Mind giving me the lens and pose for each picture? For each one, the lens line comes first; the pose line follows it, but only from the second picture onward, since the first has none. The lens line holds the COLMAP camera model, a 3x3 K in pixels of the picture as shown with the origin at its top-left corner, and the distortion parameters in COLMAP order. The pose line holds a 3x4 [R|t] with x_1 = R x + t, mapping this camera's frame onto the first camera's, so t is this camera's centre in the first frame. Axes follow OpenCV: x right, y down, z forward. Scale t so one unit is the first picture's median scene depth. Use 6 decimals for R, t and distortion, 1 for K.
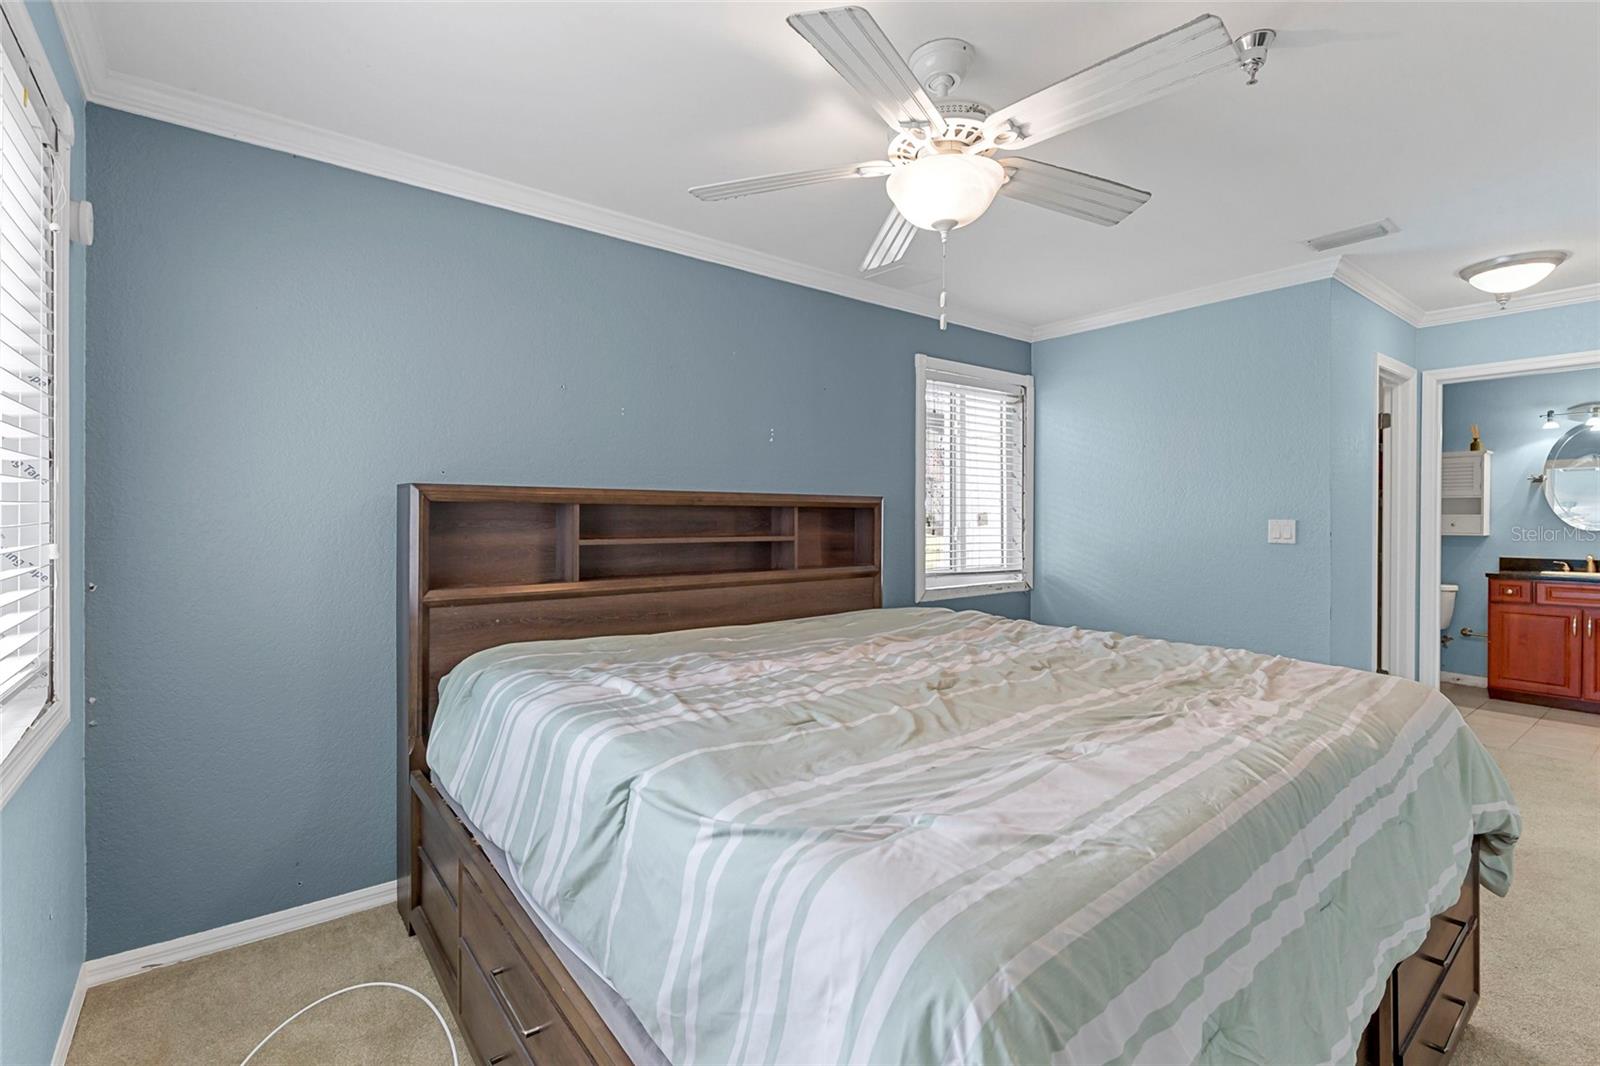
lens RADIAL K [[728.4, 0, 807.7], [0, 728.4, 523.6], [0, 0, 1]] dist [0.004027, -0.001980]
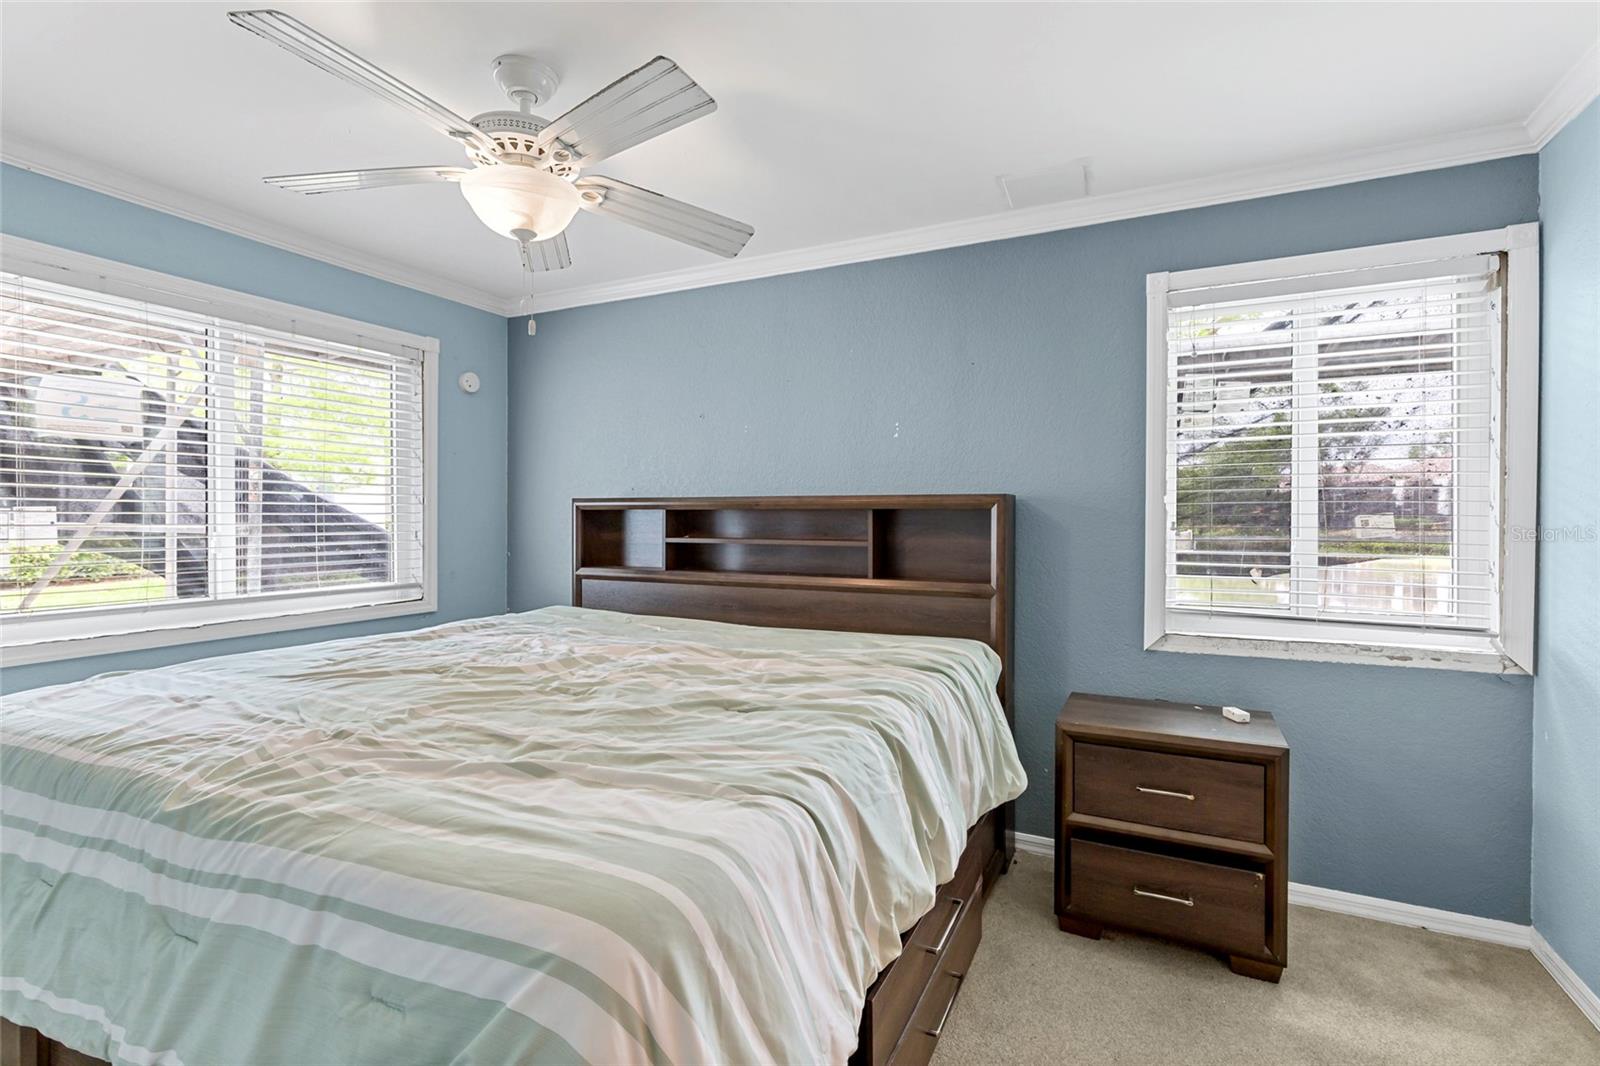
lens RADIAL K [[728.4, 0, 812.0], [0, 728.4, 528.3], [0, 0, 1]] dist [0.004027, -0.001980]
pose [[0.442833, 0.012566, -0.896516, 0.616005], [-0.010188, 0.999908, 0.008983, -0.005273], [0.896546, 0.005155, 0.442921, 0.437135]]
